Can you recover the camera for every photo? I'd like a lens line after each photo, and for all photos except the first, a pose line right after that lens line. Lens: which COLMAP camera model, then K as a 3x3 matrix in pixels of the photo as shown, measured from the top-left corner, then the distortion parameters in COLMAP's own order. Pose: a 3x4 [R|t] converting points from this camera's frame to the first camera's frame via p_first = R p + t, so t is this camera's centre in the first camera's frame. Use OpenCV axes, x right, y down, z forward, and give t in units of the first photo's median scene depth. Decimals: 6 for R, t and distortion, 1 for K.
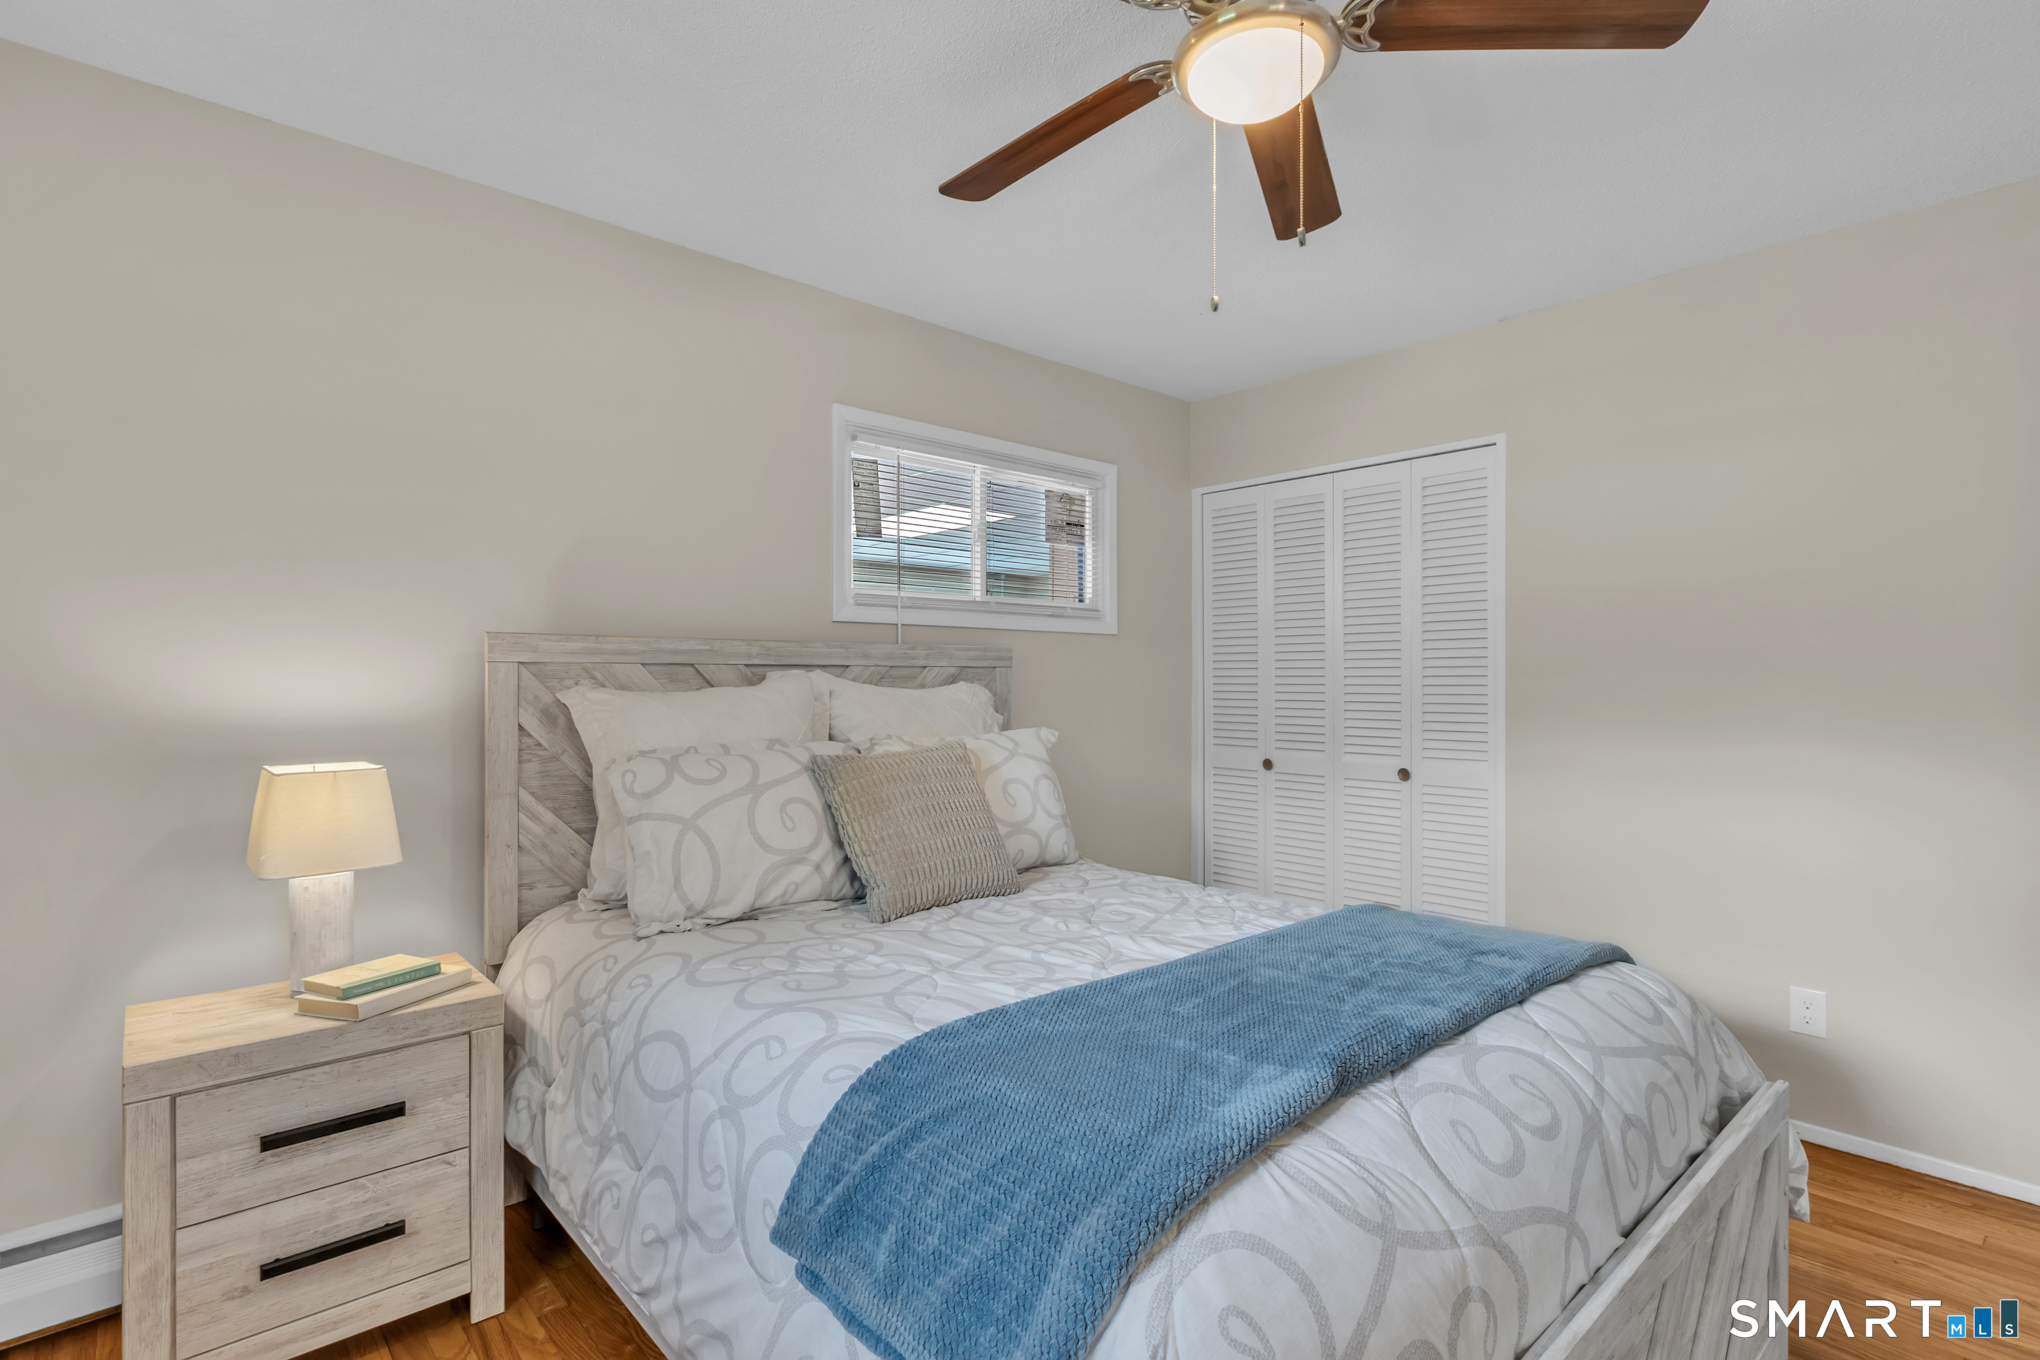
lens RADIAL K [[913.7, 0, 1016.9], [0, 913.7, 677.6], [0, 0, 1]] dist [-0.000758, -0.000090]
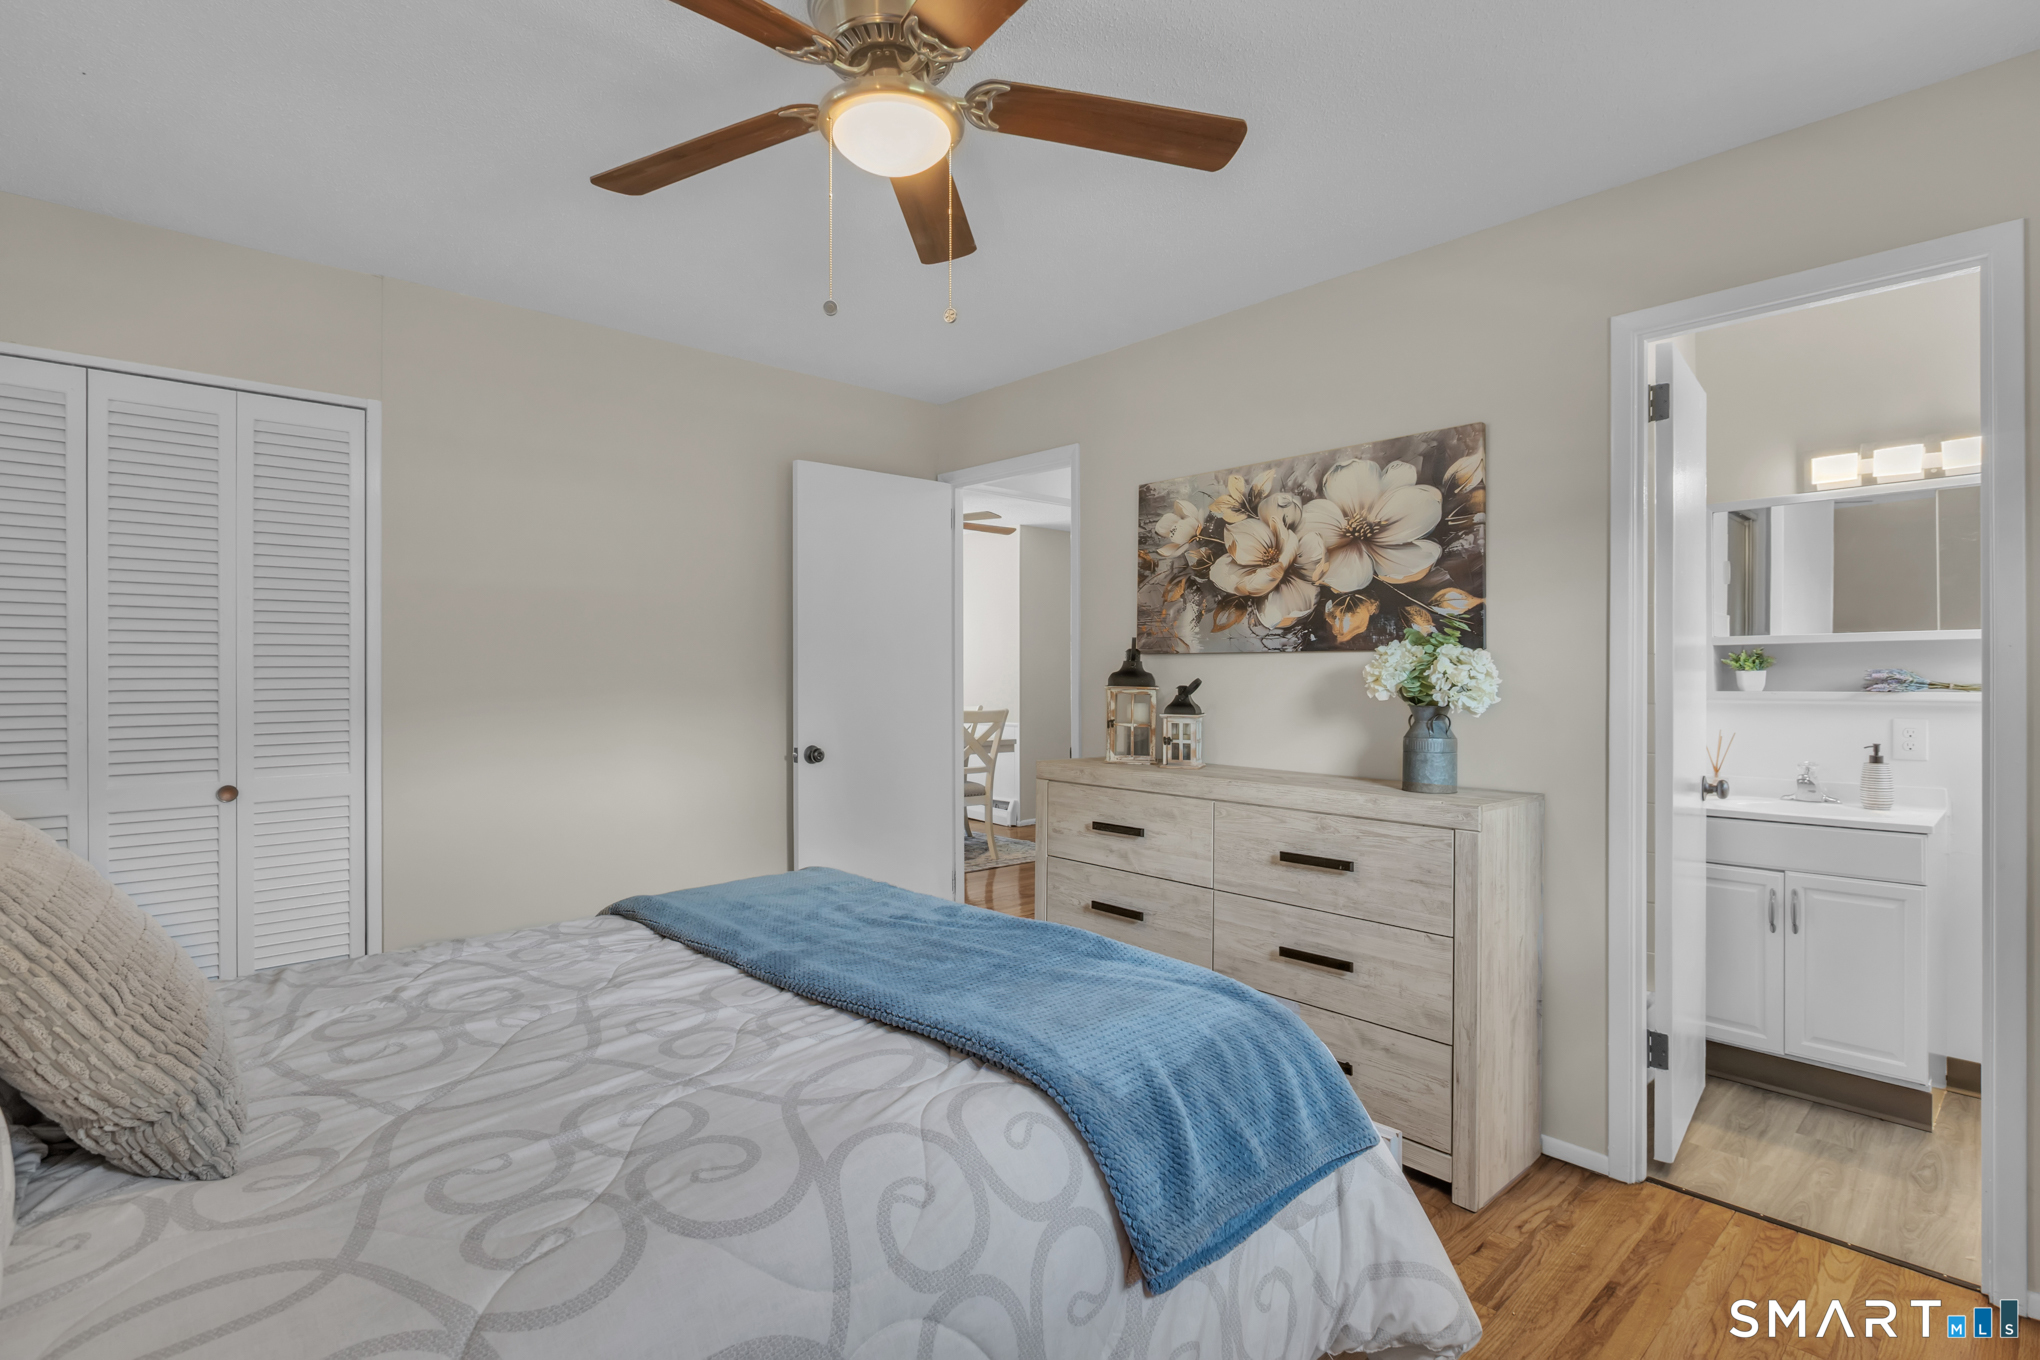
lens RADIAL K [[922.3, 0, 1012.8], [0, 922.3, 678.9], [0, 0, 1]] dist [0.001294, 0.000087]
pose [[0.037264, -0.000980, 0.999305, -0.738079], [-0.003600, 0.999993, 0.001115, 0.009805], [-0.999299, -0.003639, 0.037260, 0.686611]]
